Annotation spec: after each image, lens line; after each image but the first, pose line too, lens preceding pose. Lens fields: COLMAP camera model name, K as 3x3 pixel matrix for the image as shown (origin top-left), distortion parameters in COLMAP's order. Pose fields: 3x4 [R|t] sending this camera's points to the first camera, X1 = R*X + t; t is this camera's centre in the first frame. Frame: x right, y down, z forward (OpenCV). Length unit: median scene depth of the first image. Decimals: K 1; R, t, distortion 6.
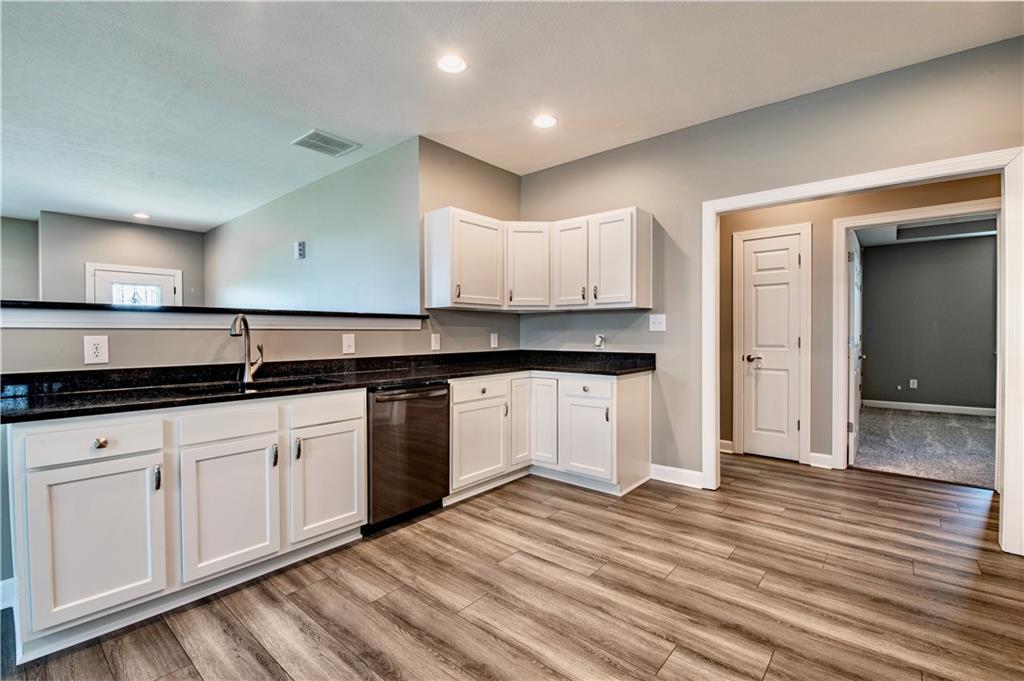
lens RADIAL K [[455.3, 0, 507.6], [0, 455.3, 340.0], [0, 0, 1]] dist [-0.002474, -0.004744]
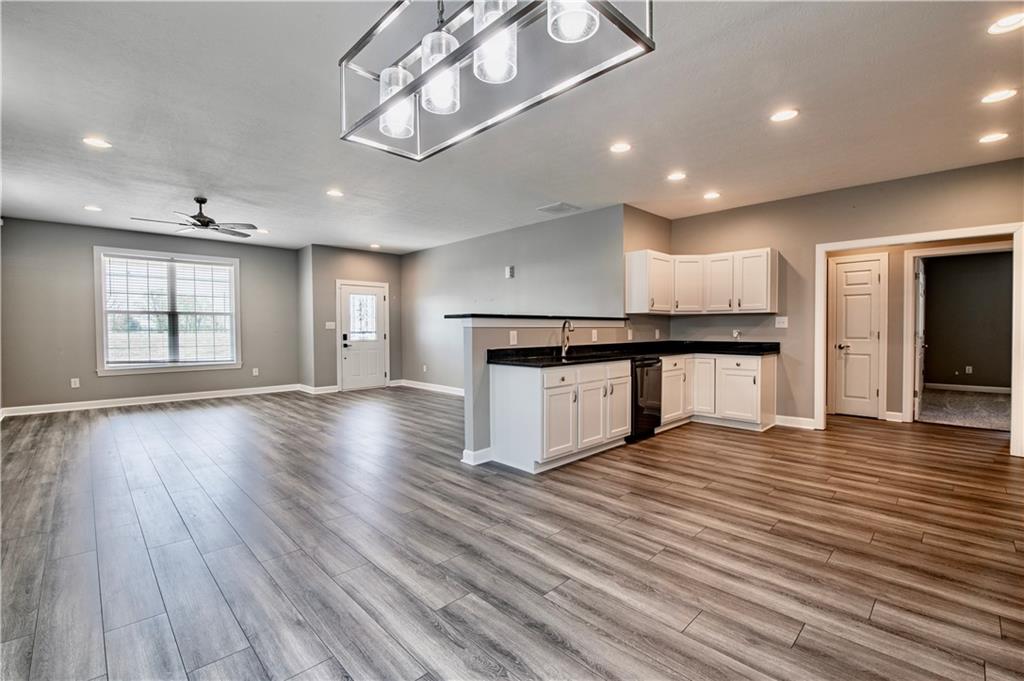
lens RADIAL K [[444.3, 0, 510.2], [0, 444.3, 339.5], [0, 0, 1]] dist [-0.004504, -0.005818]
pose [[0.995754, 0.001012, -0.092049, -0.491945], [-0.000201, 0.999961, 0.008813, 0.007614], [0.092055, -0.008757, 0.995715, -0.629869]]
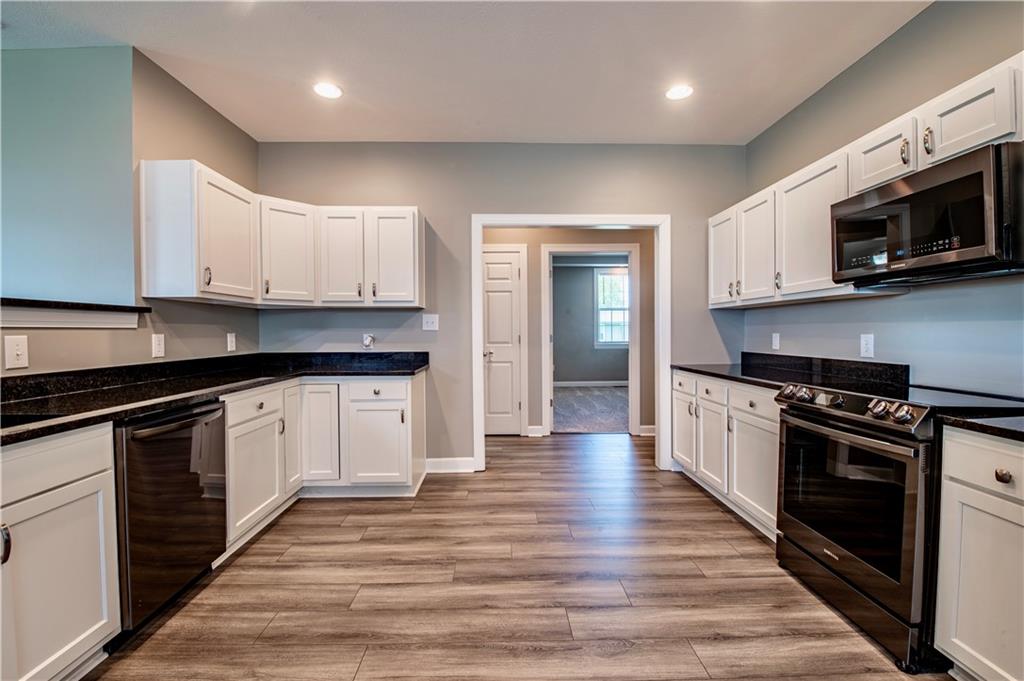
lens RADIAL K [[444.3, 0, 508.9], [0, 444.3, 339.1], [0, 0, 1]] dist [-0.004504, -0.005818]
pose [[0.744711, -0.012651, 0.667267, -0.242228], [0.011235, 0.999916, 0.006418, -0.004411], [-0.667292, 0.002717, 0.744791, 0.139474]]
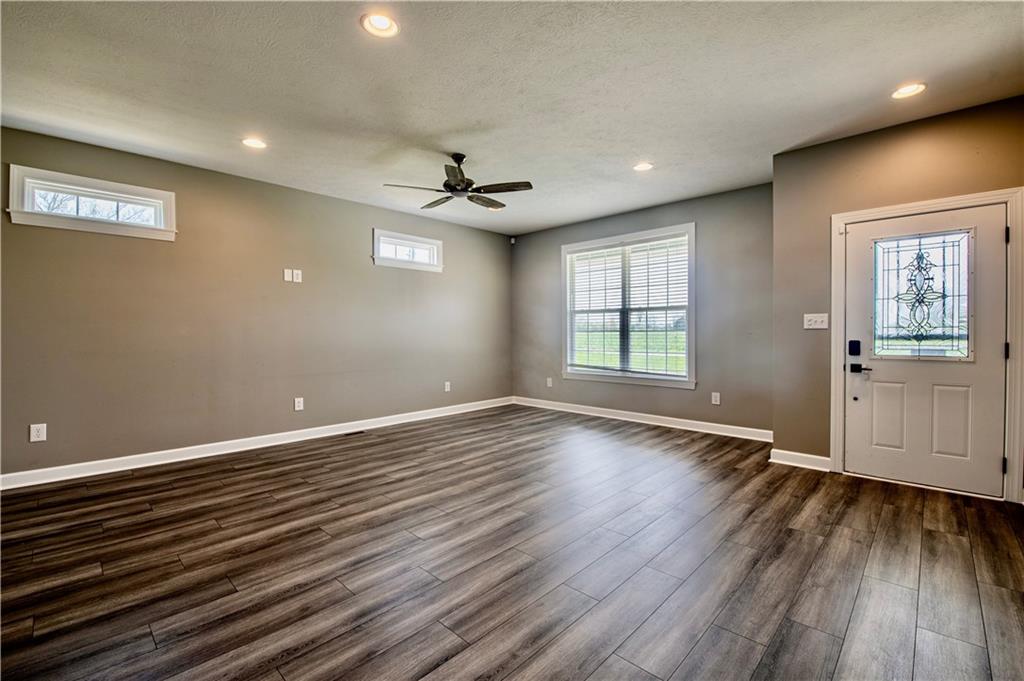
lens RADIAL K [[444.3, 0, 505.6], [0, 444.3, 338.0], [0, 0, 1]] dist [-0.004504, -0.005818]
pose [[-0.061993, 0.017081, -0.997930, -0.559825], [-0.009847, 0.999794, 0.017724, -0.018862], [0.998028, 0.010926, -0.061812, 1.114597]]
